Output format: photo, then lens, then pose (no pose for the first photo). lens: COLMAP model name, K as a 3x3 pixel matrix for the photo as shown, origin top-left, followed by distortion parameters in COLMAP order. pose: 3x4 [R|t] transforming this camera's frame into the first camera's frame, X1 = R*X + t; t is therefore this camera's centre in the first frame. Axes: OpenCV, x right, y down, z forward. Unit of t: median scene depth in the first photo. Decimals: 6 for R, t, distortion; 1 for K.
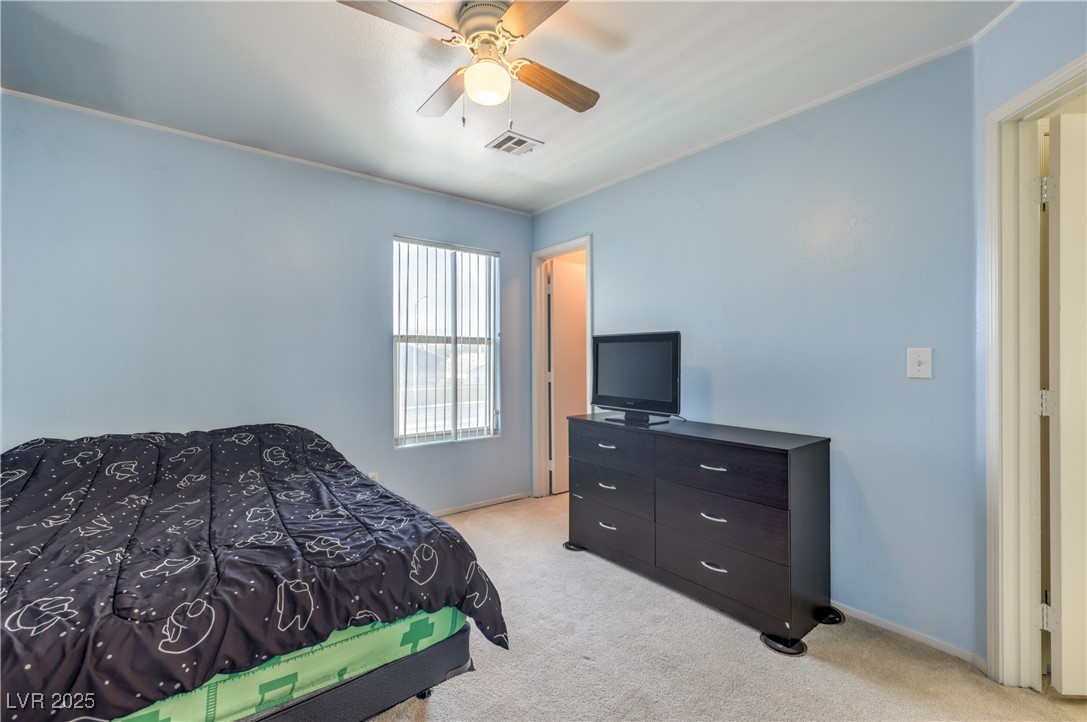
lens RADIAL K [[473.5, 0, 543.5], [0, 473.5, 361.0], [0, 0, 1]] dist [-0.000807, -0.000062]
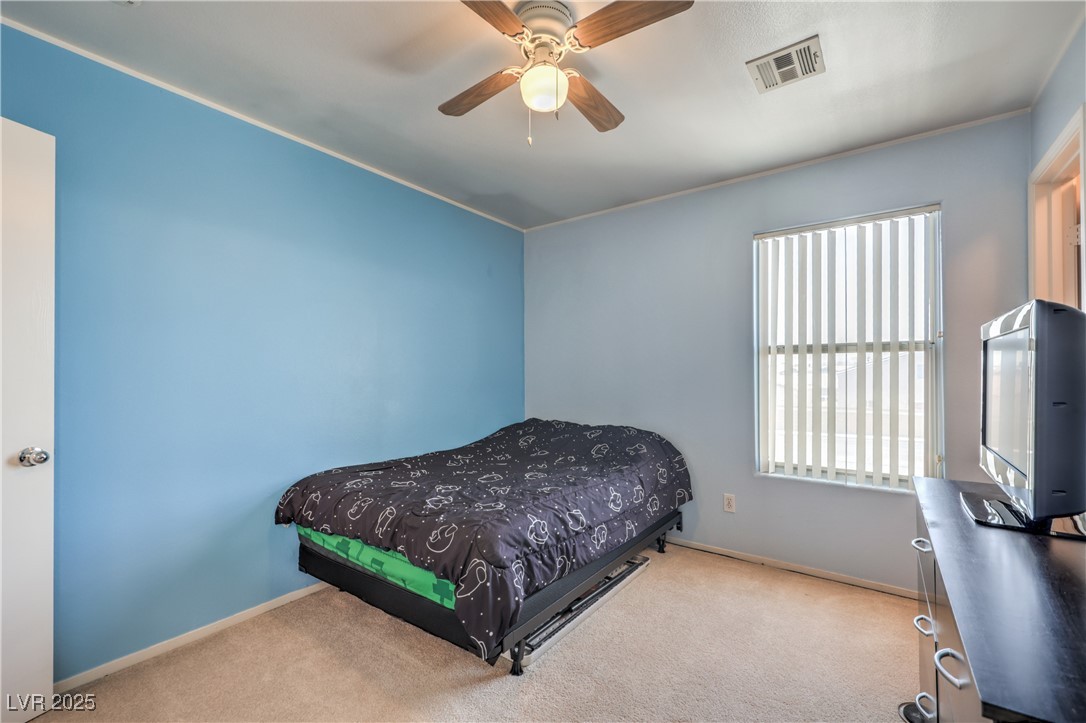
lens RADIAL K [[453.1, 0, 544.2], [0, 453.1, 374.7], [0, 0, 1]] dist [0.002177, 0.000161]
pose [[0.255234, 0.003267, -0.966874, 0.407630], [-0.002903, 0.999992, 0.002613, -0.002459], [0.966875, 0.002140, 0.255242, 0.399780]]
